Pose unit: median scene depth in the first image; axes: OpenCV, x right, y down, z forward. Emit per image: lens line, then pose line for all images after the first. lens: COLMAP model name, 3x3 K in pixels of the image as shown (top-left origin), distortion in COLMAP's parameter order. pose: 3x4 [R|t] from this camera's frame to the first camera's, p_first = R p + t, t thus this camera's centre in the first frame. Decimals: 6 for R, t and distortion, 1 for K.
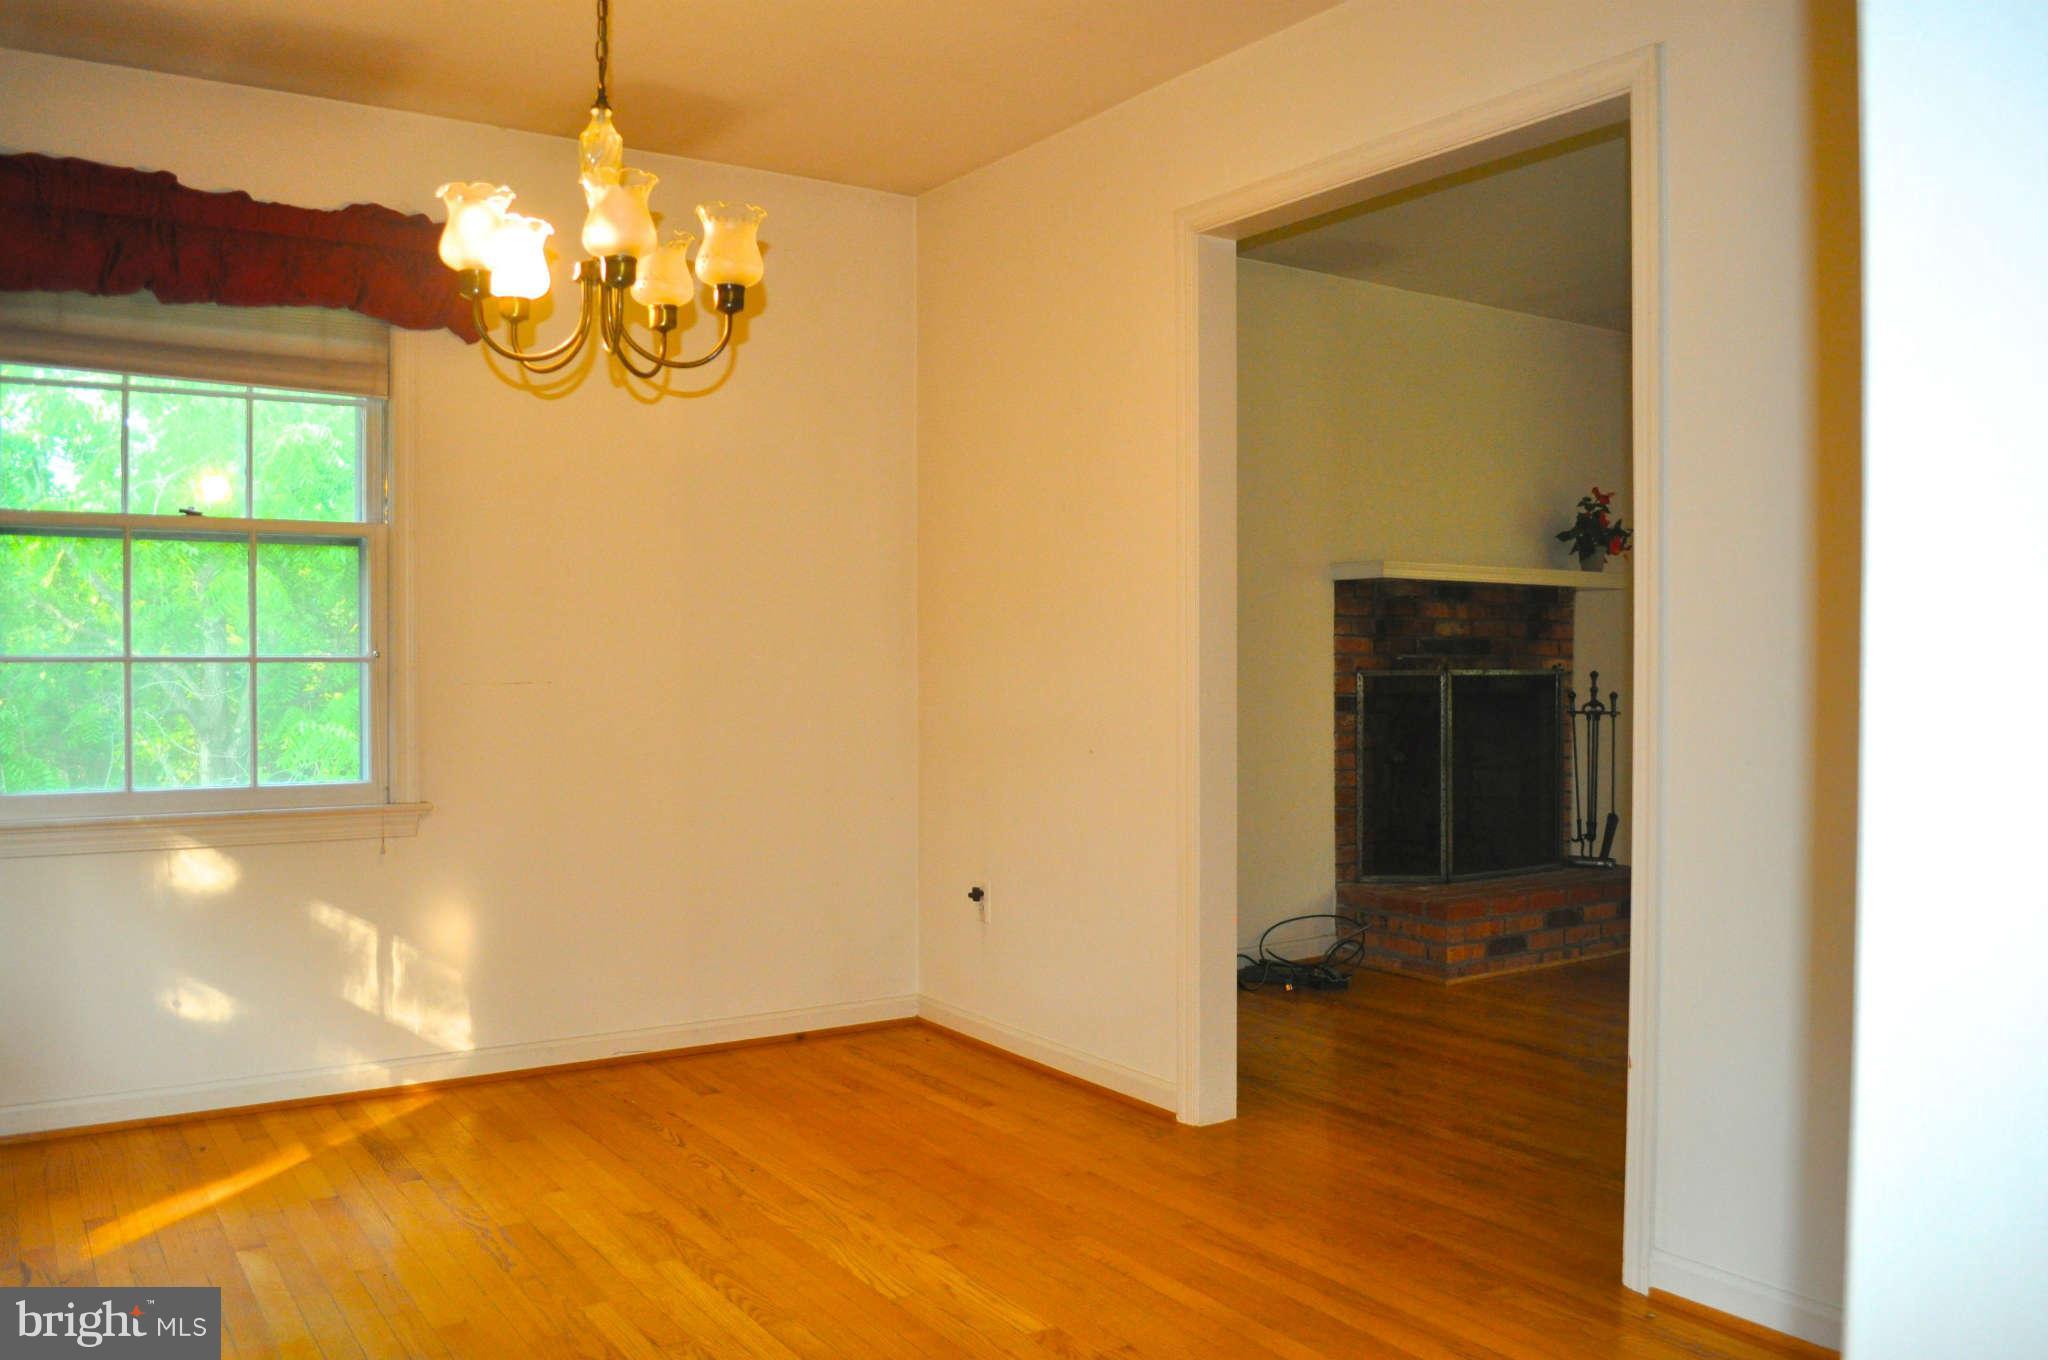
lens RADIAL K [[1606.6, 0, 1021.8], [0, 1606.6, 697.6], [0, 0, 1]] dist [-0.084209, 0.010649]
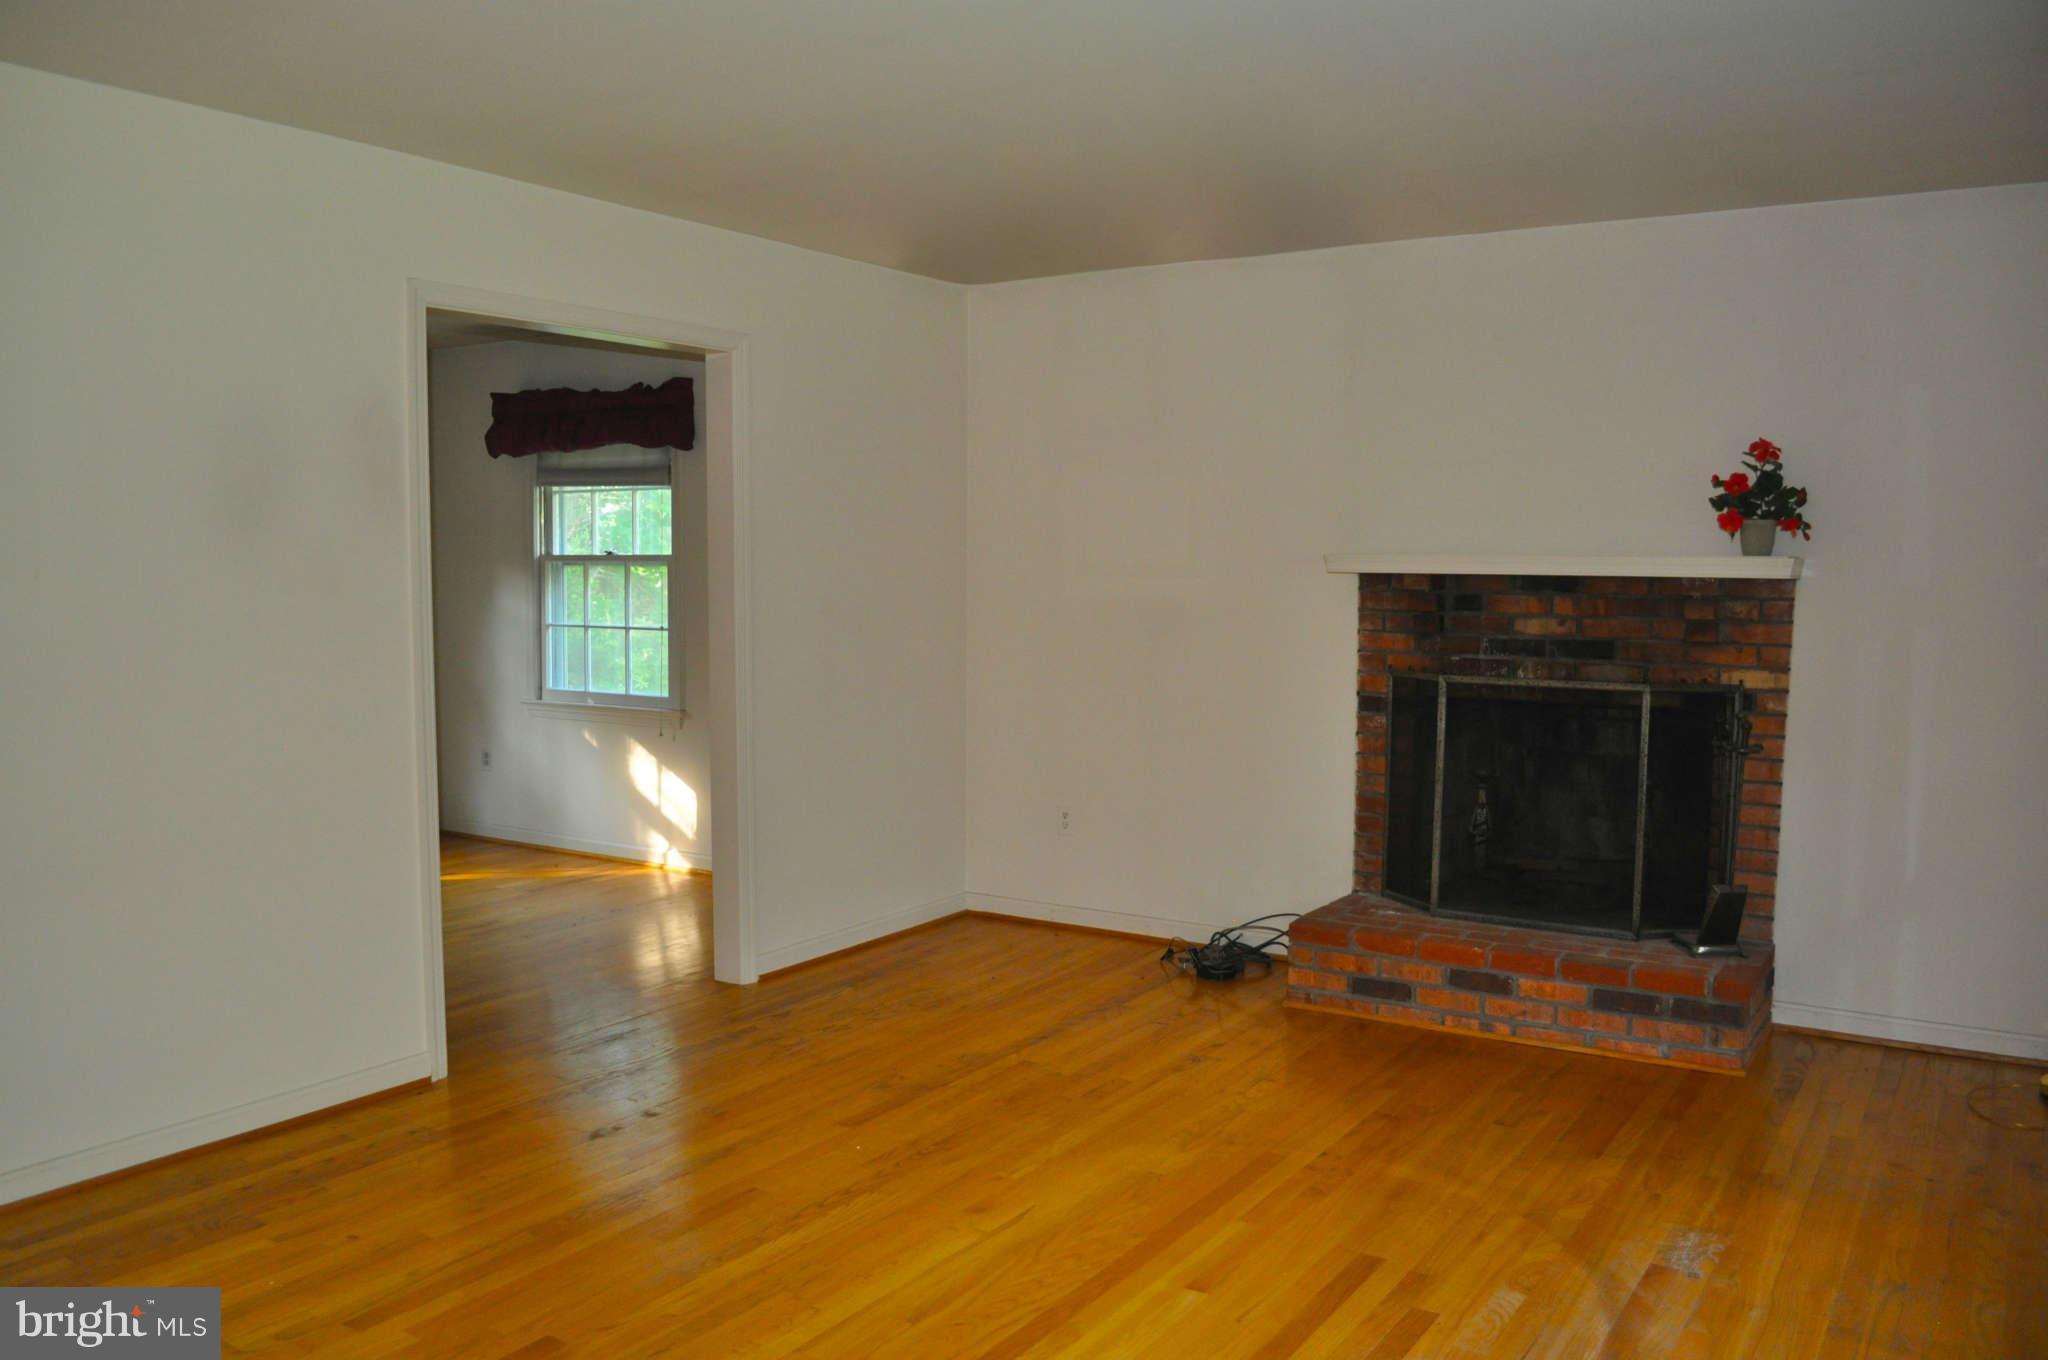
lens RADIAL K [[1606.6, 0, 1021.8], [0, 1606.6, 697.6], [0, 0, 1]] dist [-0.084209, 0.010649]
pose [[0.393741, 0.078810, -0.915837, 0.989020], [-0.027624, 0.996882, 0.073908, -0.063967], [0.918806, -0.003802, 0.394690, 0.447257]]
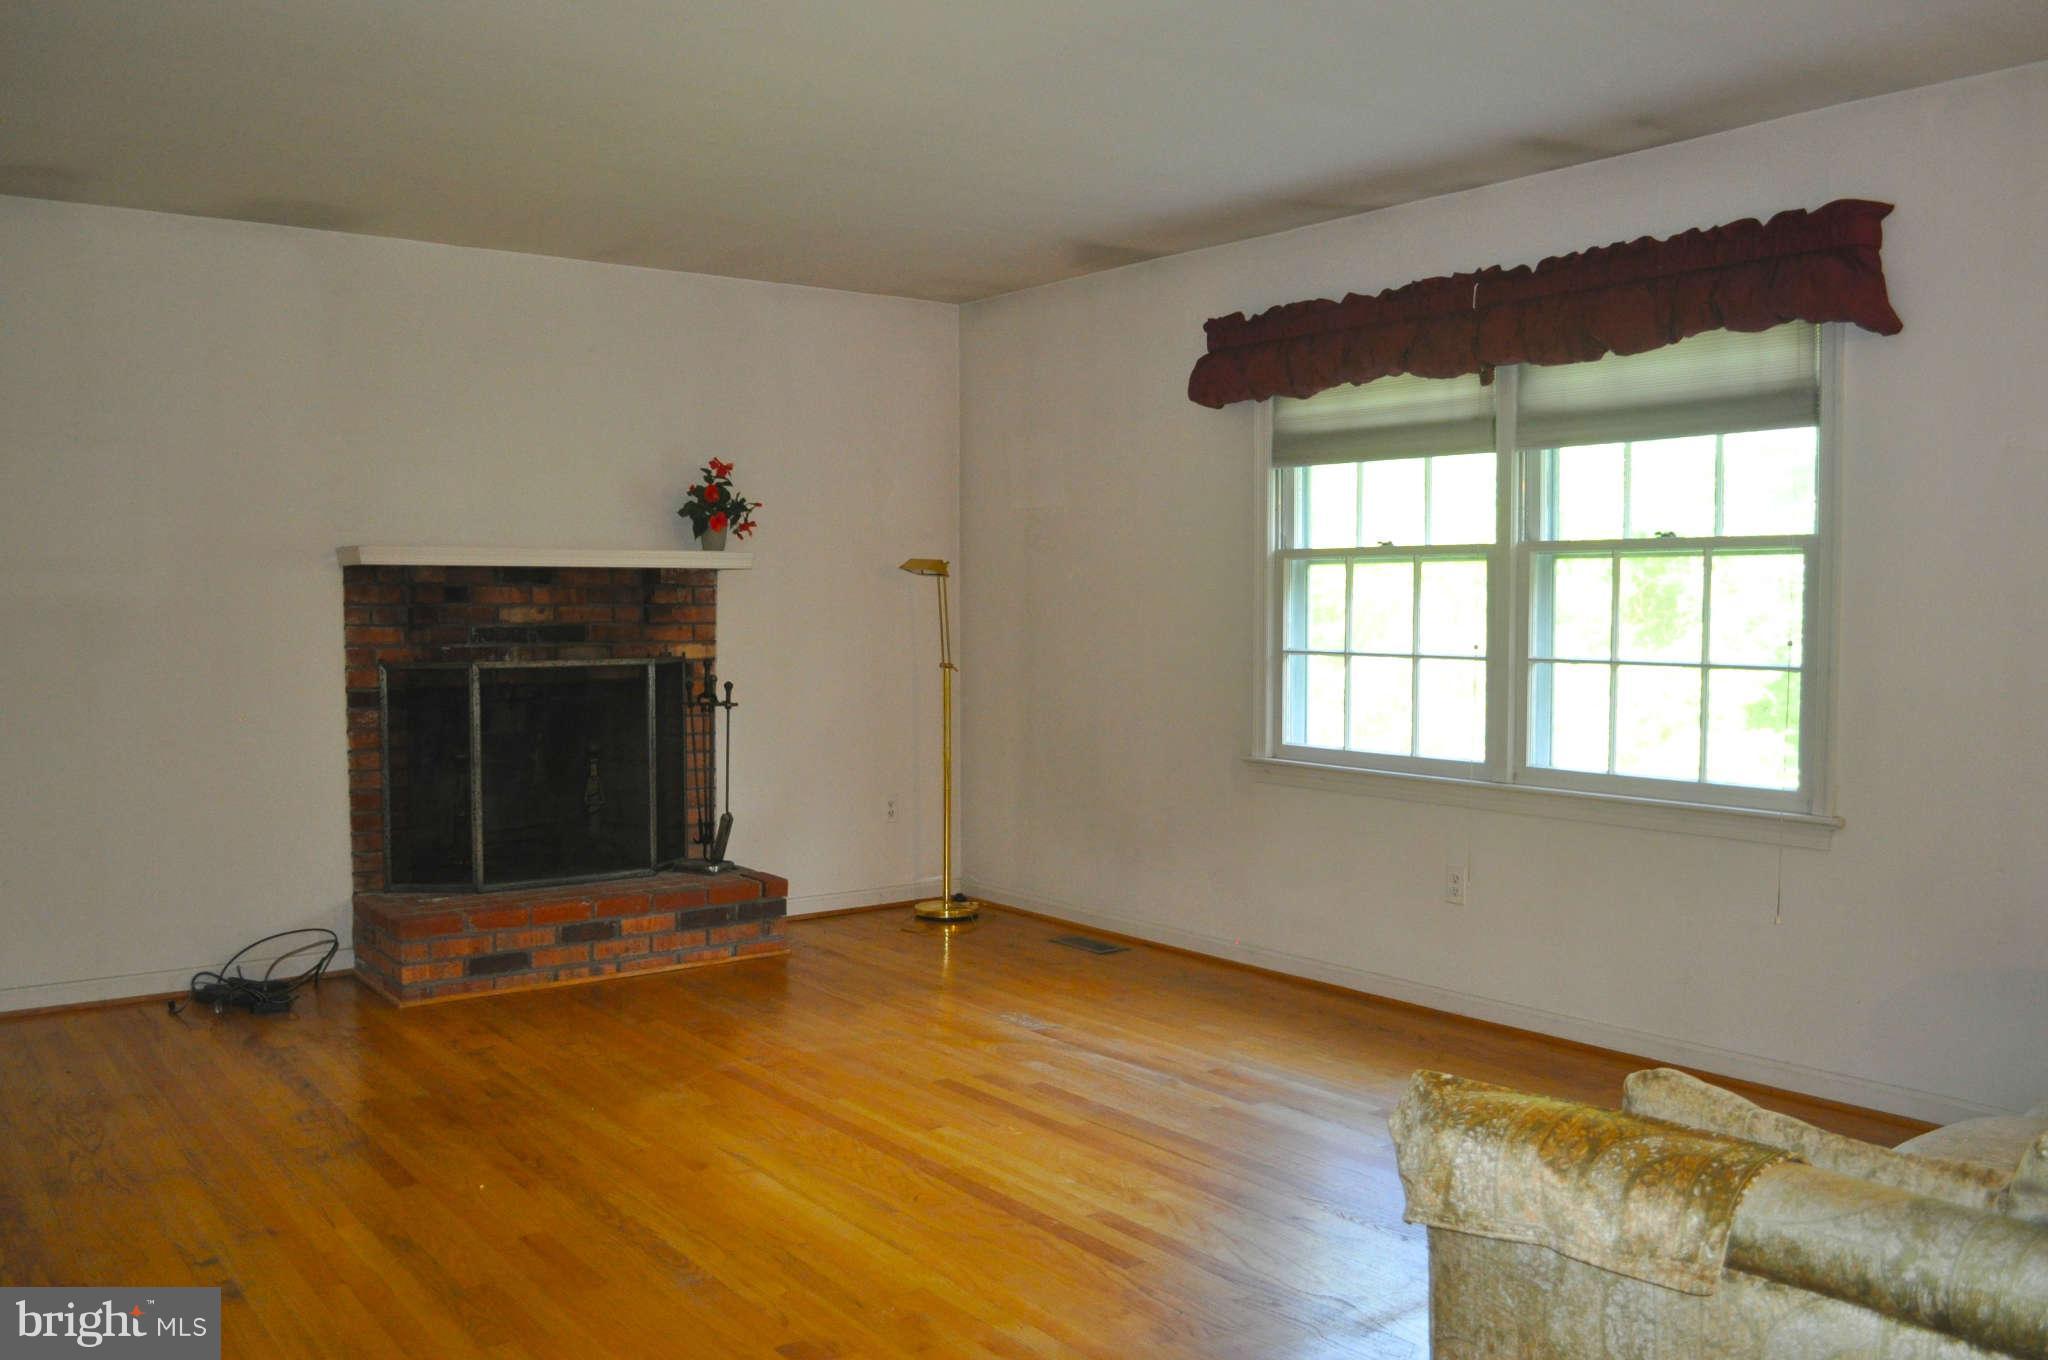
lens RADIAL K [[1702.6, 0, 1019.9], [0, 1702.6, 690.2], [0, 0, 1]] dist [-0.067136, -0.000079]
pose [[0.998382, -0.004069, 0.056718, 0.530926], [0.002435, 0.999581, 0.028841, -0.028838], [-0.056812, -0.028656, 0.997974, 0.009945]]
